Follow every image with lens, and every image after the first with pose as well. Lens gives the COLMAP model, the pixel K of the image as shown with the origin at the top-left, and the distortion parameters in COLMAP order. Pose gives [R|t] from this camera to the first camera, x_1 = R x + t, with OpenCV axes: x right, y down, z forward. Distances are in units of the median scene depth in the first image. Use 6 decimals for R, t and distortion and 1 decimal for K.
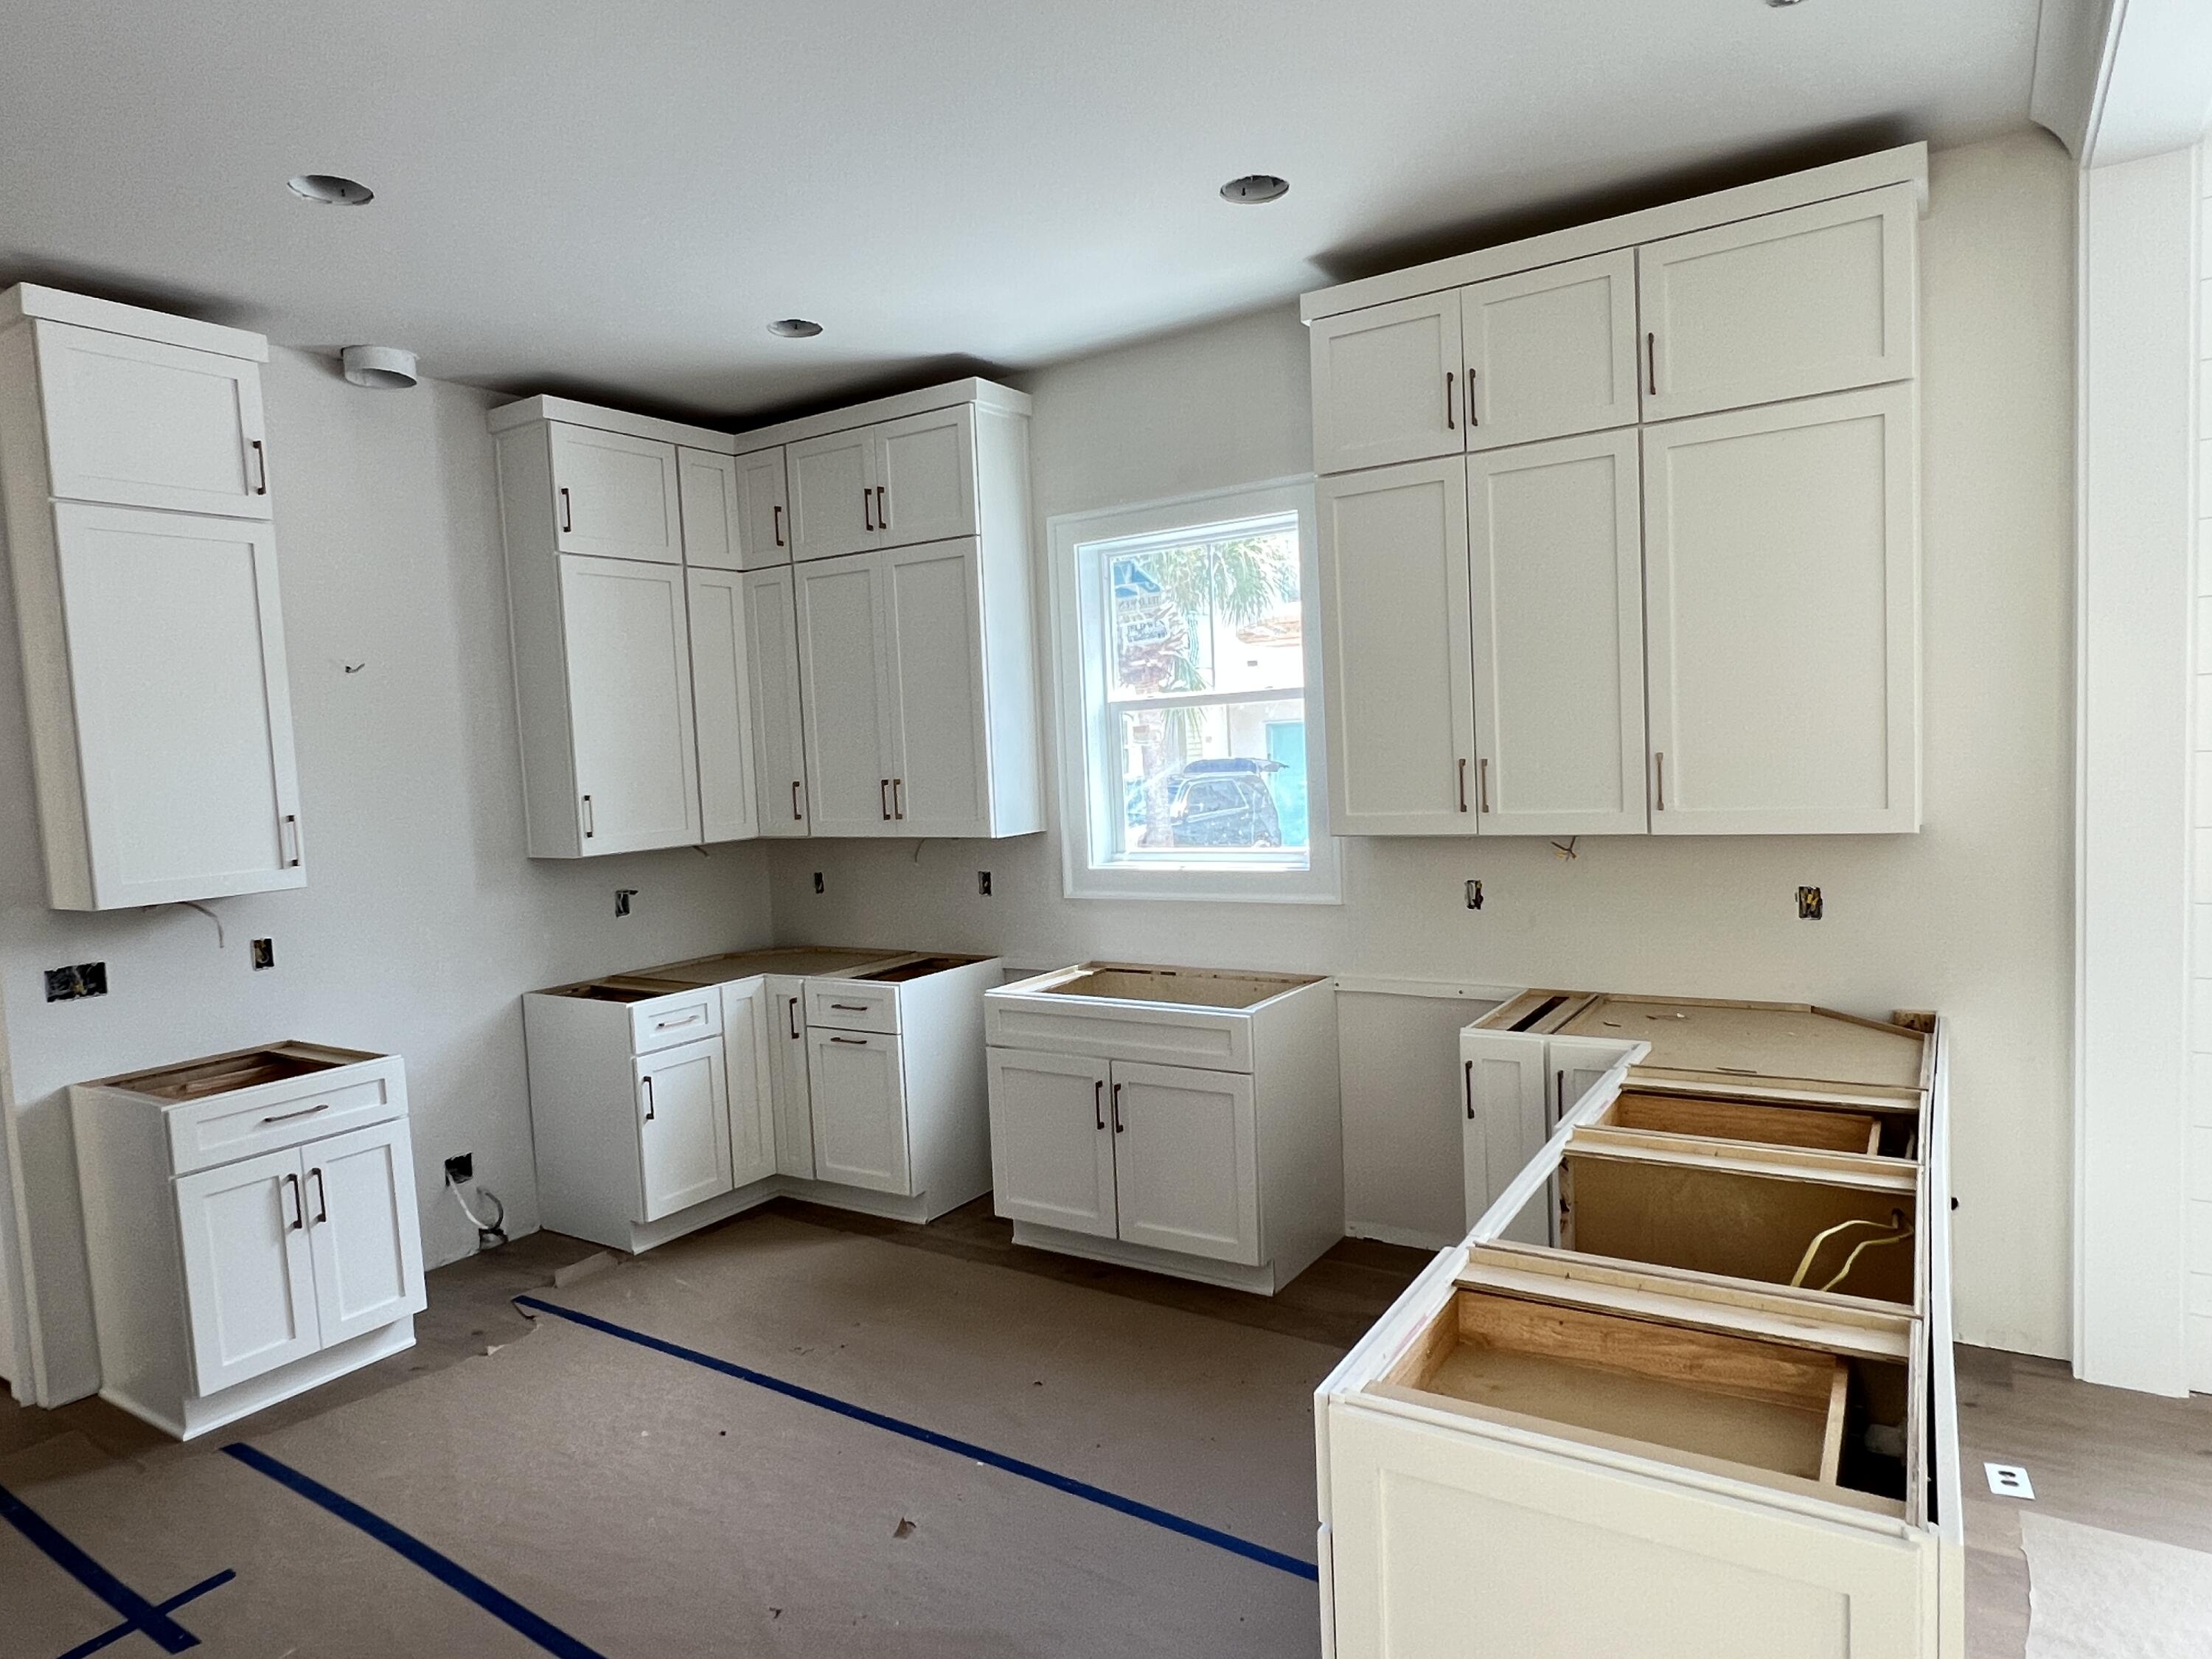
lens RADIAL K [[1326.4, 0, 1125.3], [0, 1326.4, 838.8], [0, 0, 1]] dist [0.006325, -0.000008]
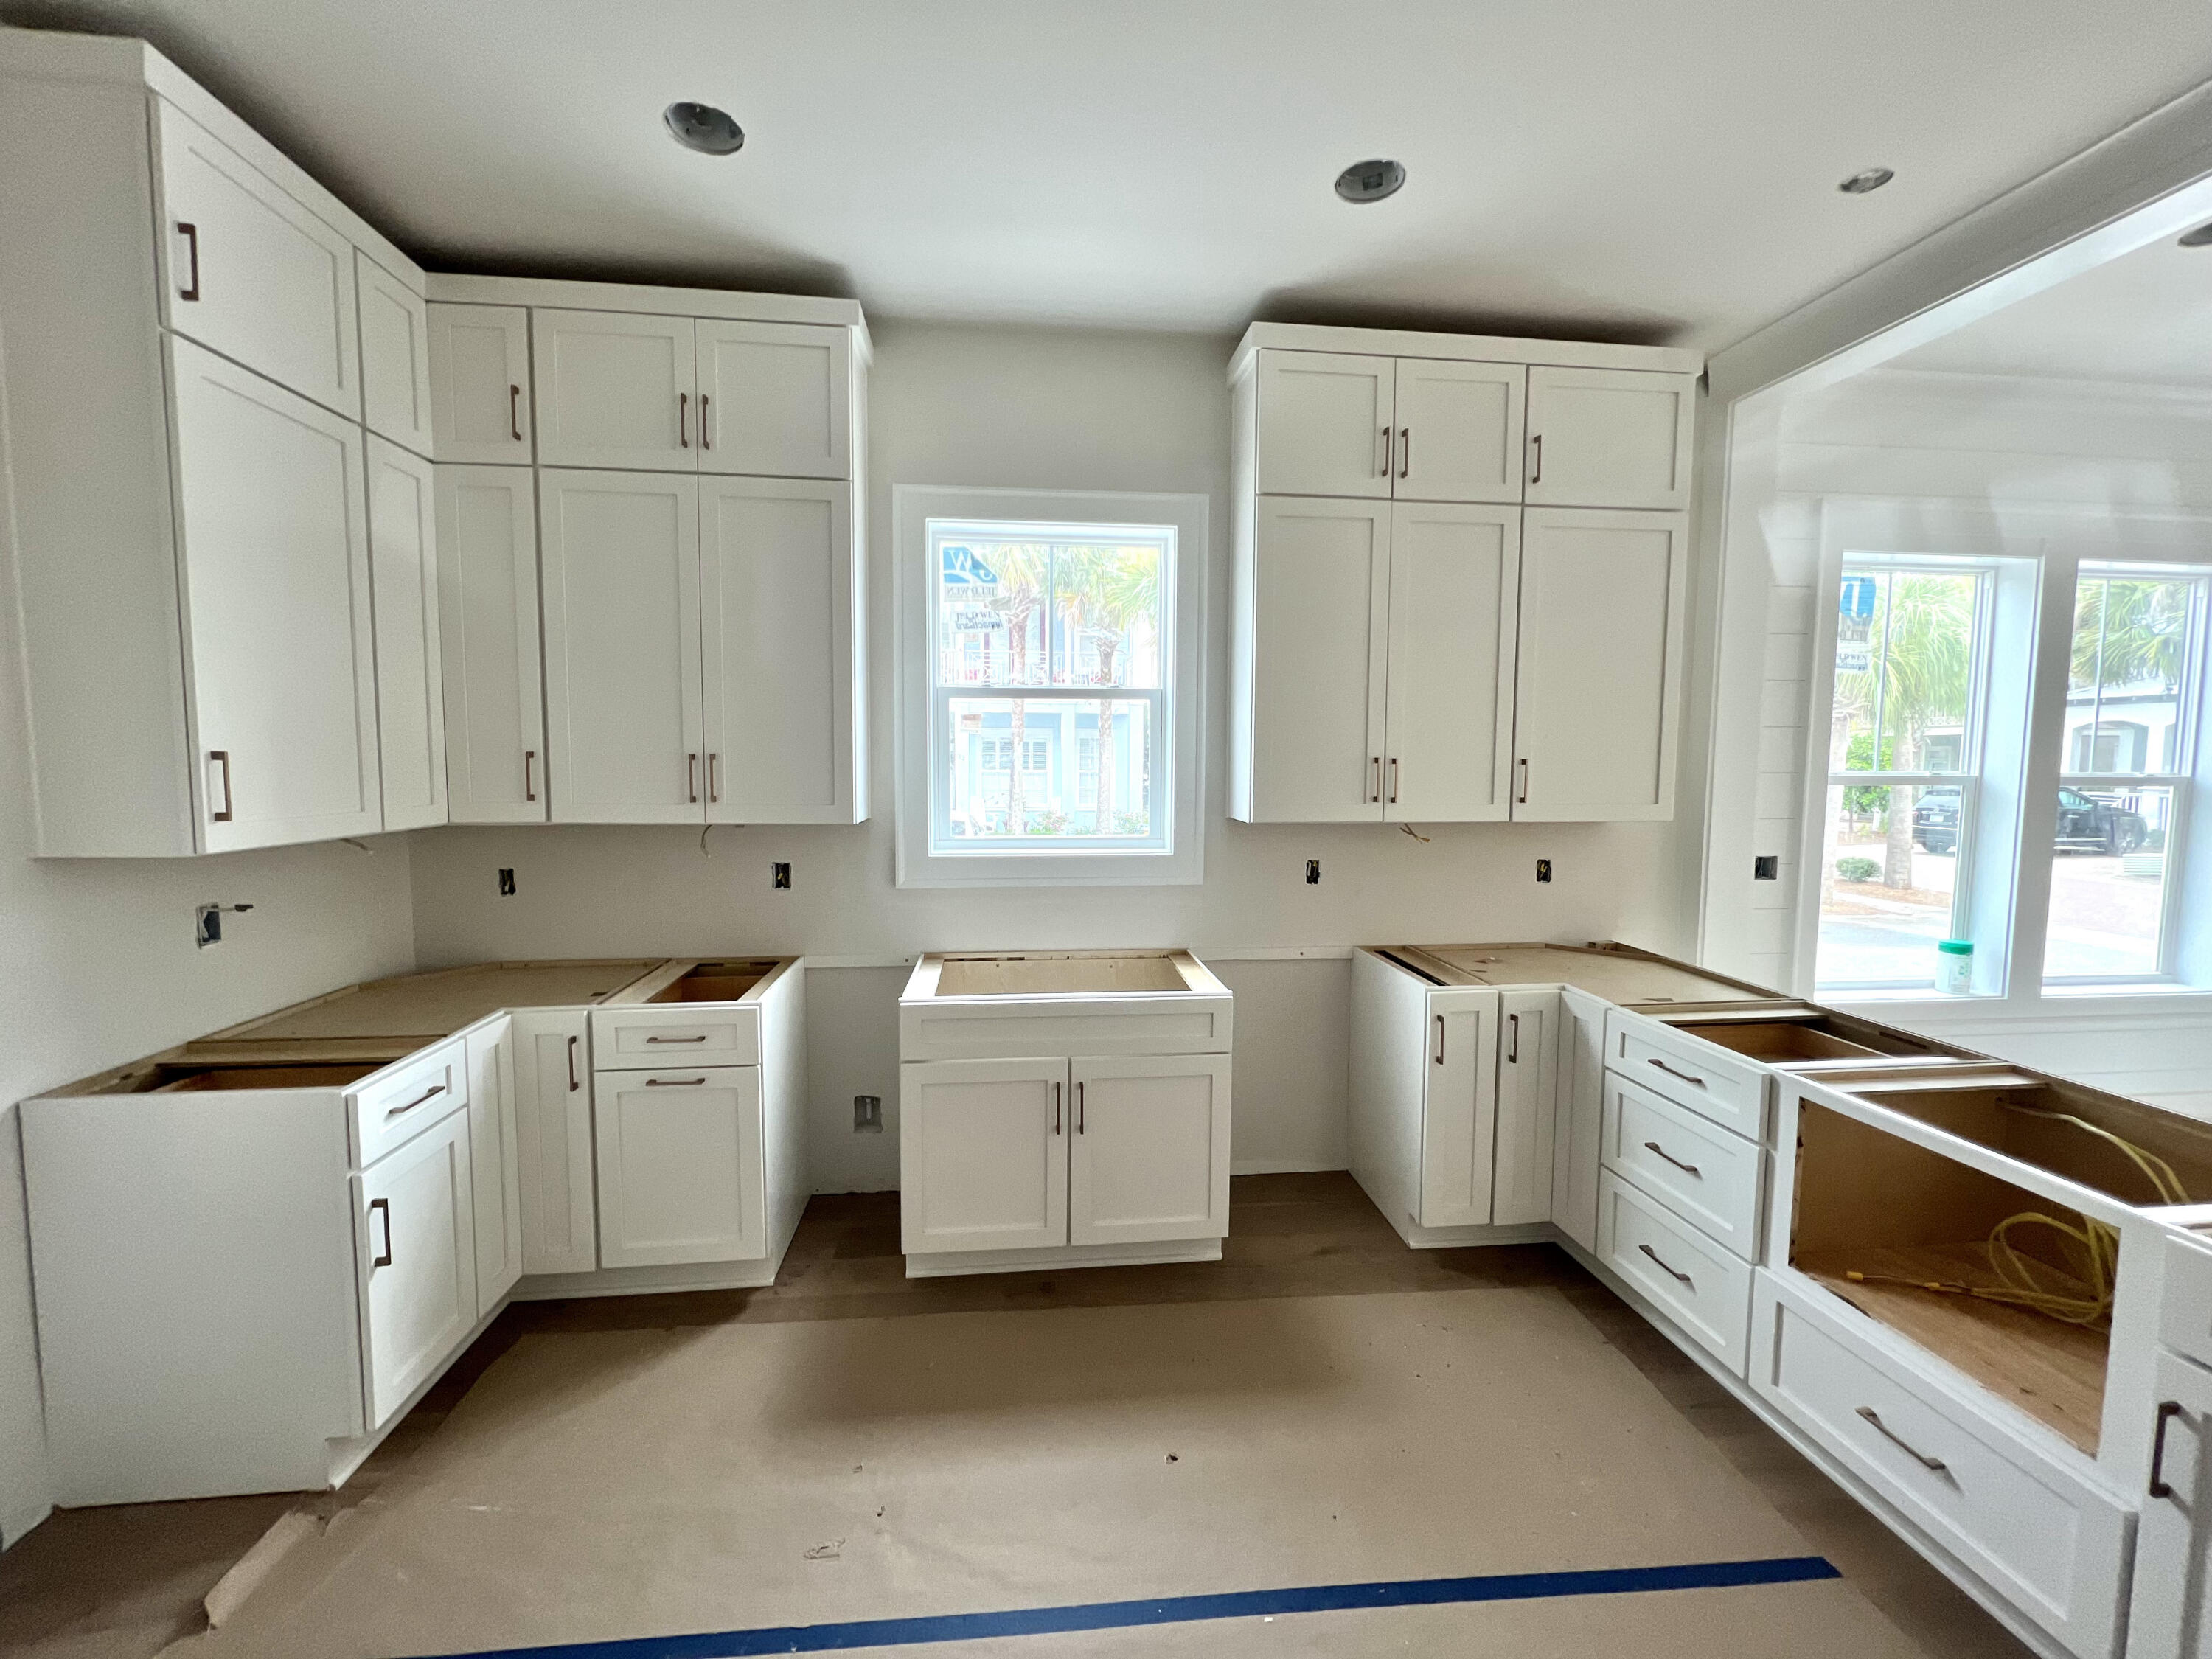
lens RADIAL K [[879.5, 0, 1107.5], [0, 879.5, 822.6], [0, 0, 1]] dist [0.000449, -0.000582]
pose [[0.775860, 0.004803, 0.630886, -0.343631], [0.002070, 0.999946, -0.010158, 0.004377], [-0.630901, 0.009187, 0.775809, 0.437638]]
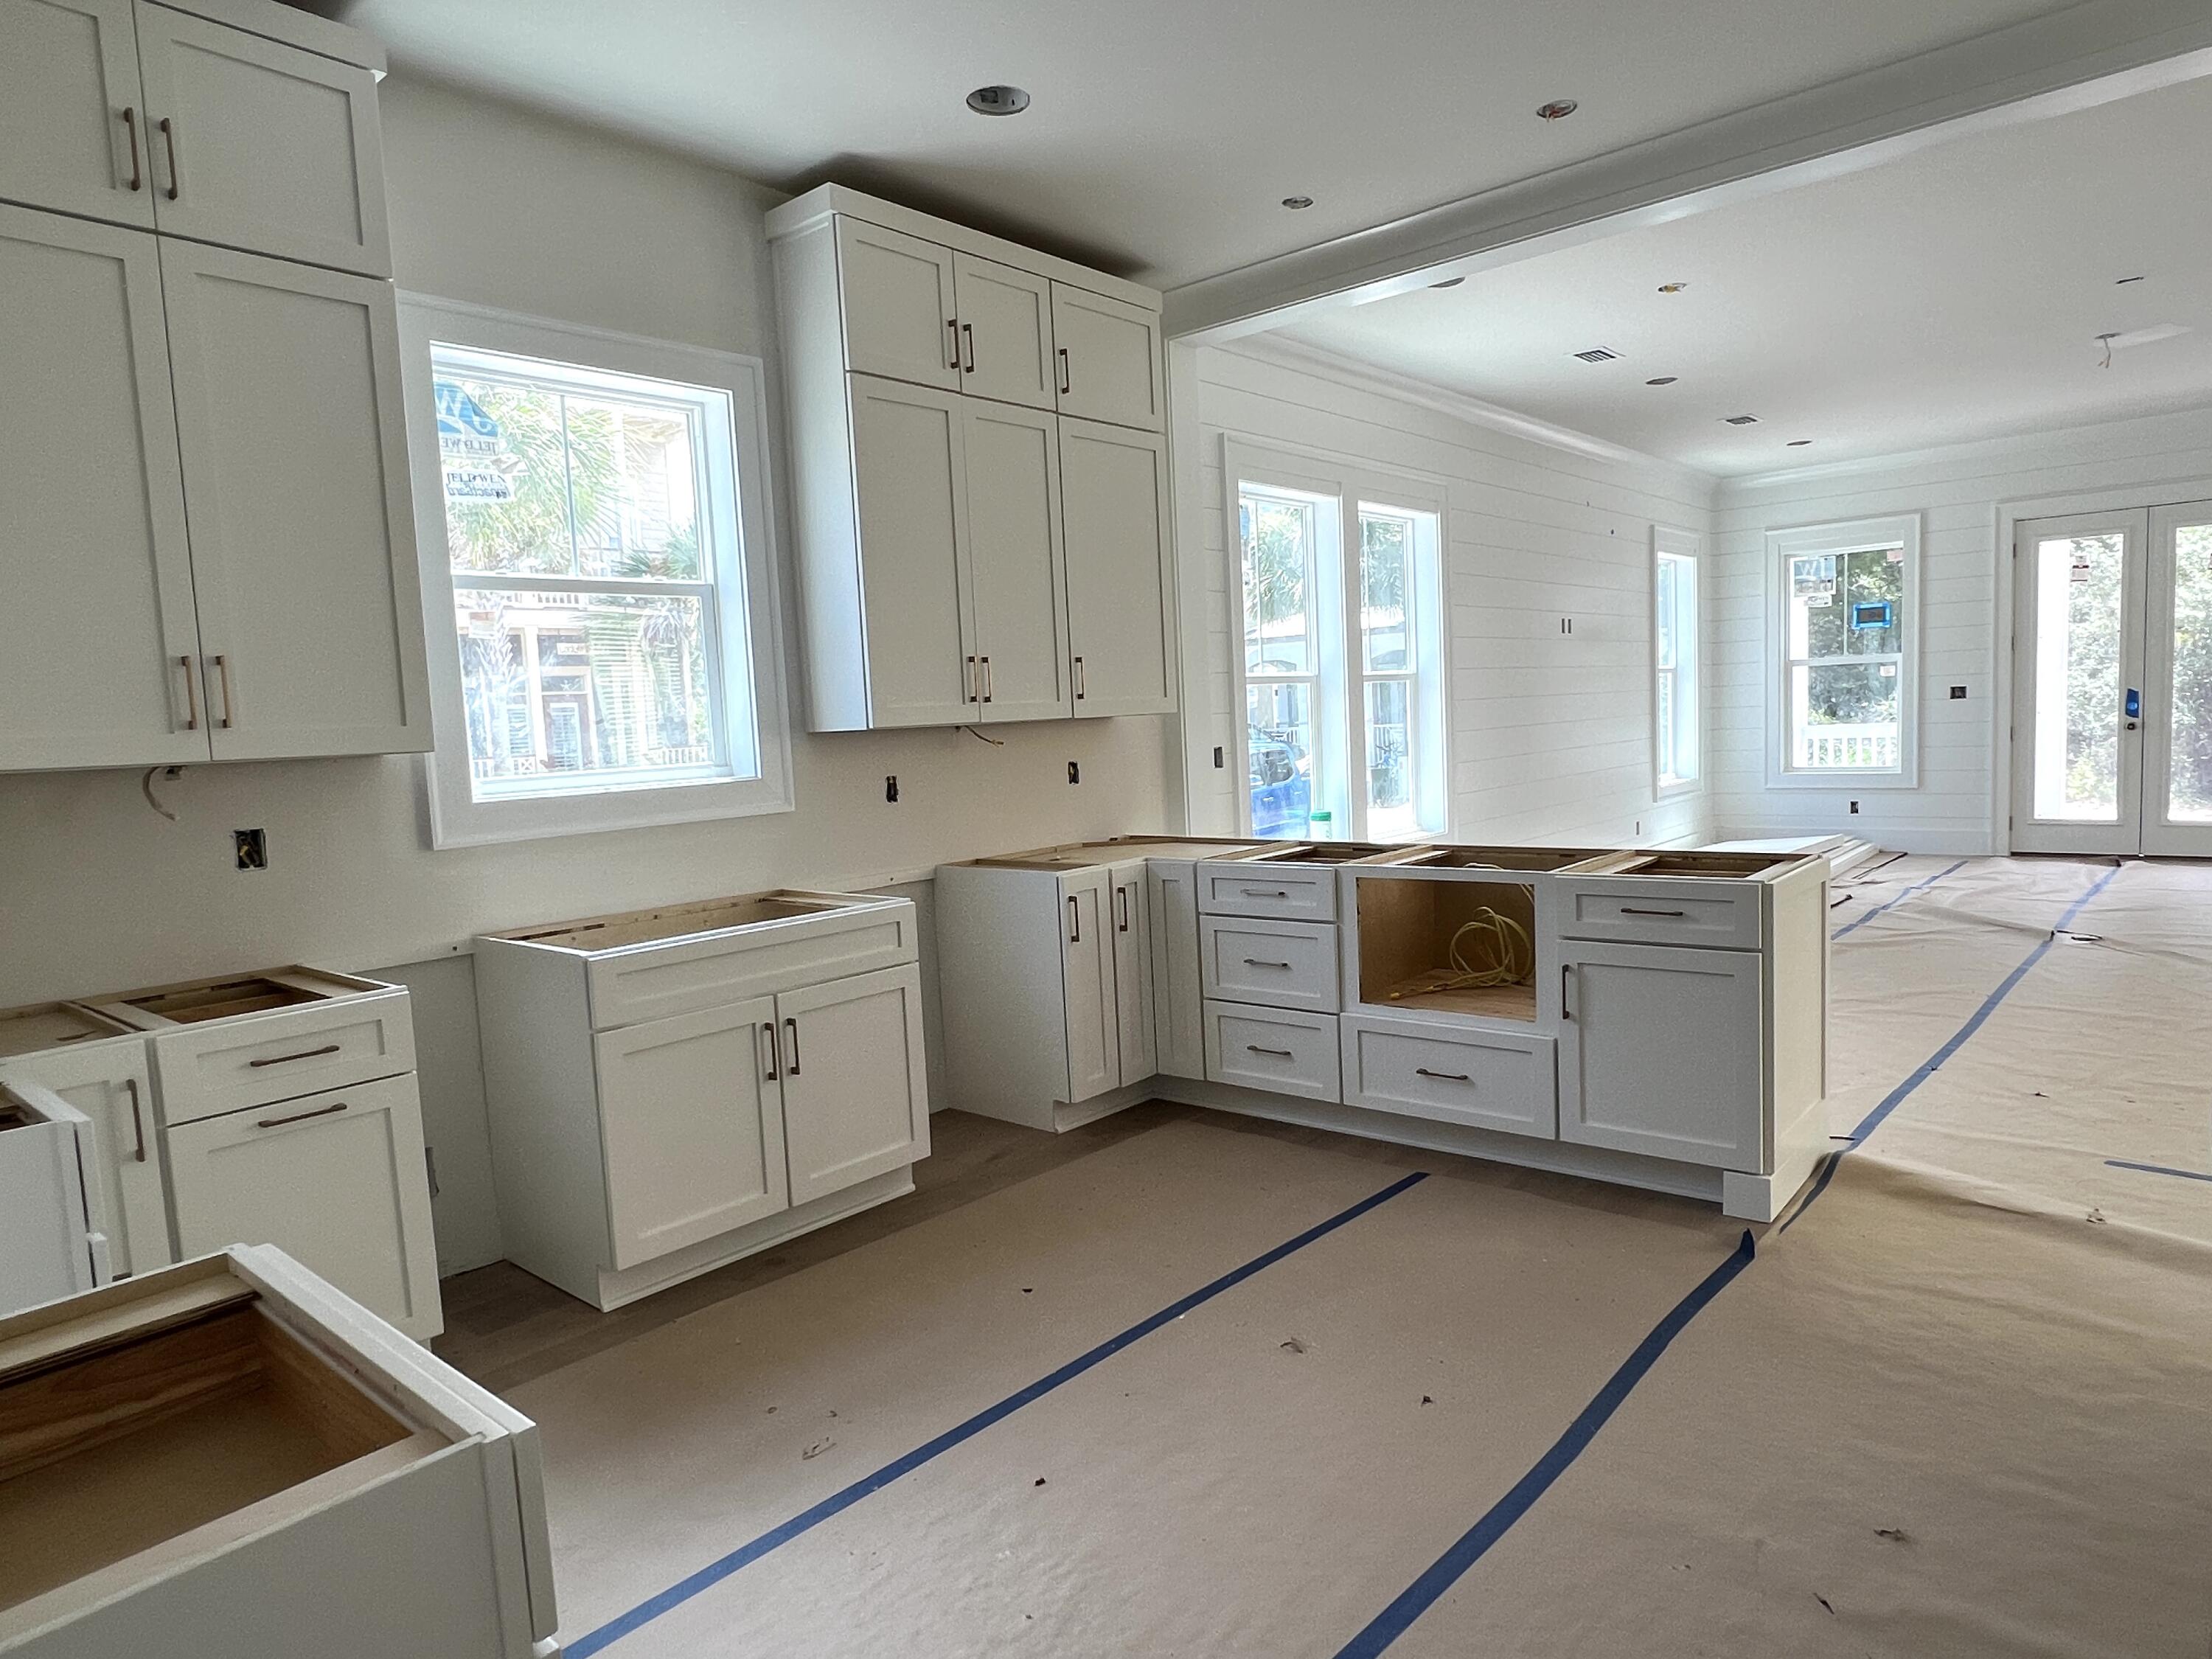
lens RADIAL K [[1326.4, 0, 1114.0], [0, 1326.4, 835.5], [0, 0, 1]] dist [0.006325, -0.000008]
pose [[0.146747, -0.050120, 0.987904, -0.709059], [0.113406, 0.992983, 0.033532, 0.057040], [-0.982652, 0.107113, 0.151401, 0.578544]]
